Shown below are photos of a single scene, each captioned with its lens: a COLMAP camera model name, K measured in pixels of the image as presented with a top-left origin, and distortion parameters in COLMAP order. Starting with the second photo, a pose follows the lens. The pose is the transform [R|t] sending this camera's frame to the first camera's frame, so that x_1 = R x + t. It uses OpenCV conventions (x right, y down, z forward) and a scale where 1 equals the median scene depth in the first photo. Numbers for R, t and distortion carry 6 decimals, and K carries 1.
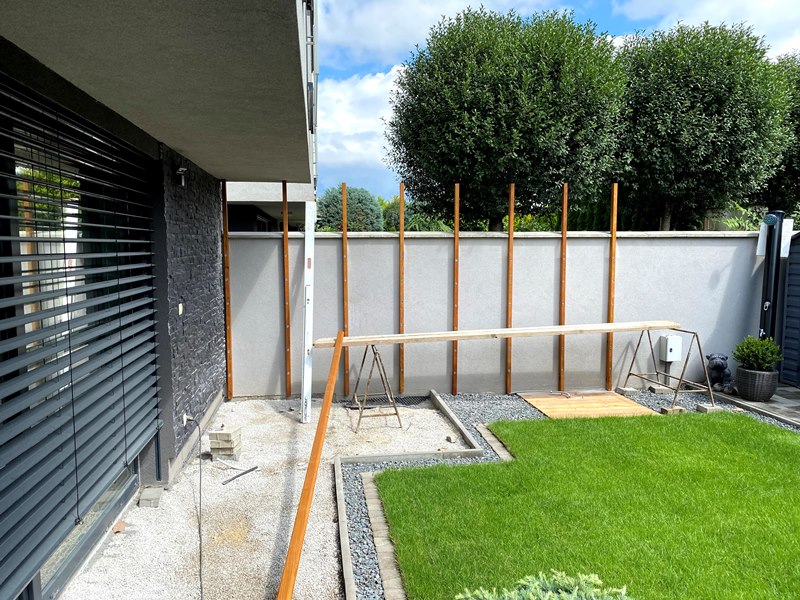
lens RADIAL K [[608.6, 0, 404.4], [0, 608.6, 299.8], [0, 0, 1]] dist [0.036087, -0.043230]
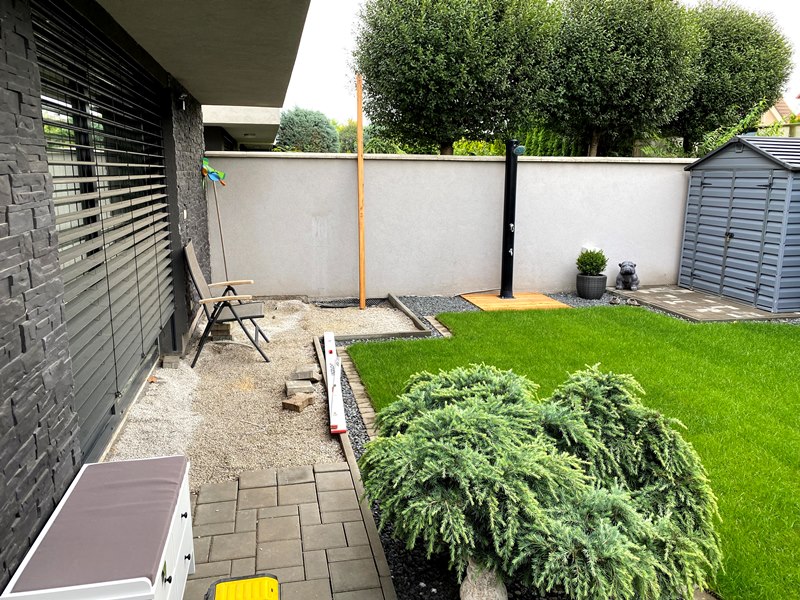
lens RADIAL K [[608.6, 0, 402.8], [0, 608.6, 296.5], [0, 0, 1]] dist [0.036087, -0.043230]
pose [[0.997303, -0.000814, 0.073392, -0.016925], [-0.007531, 0.993525, 0.113365, 0.025692], [-0.073010, -0.113612, 0.990839, -0.178634]]
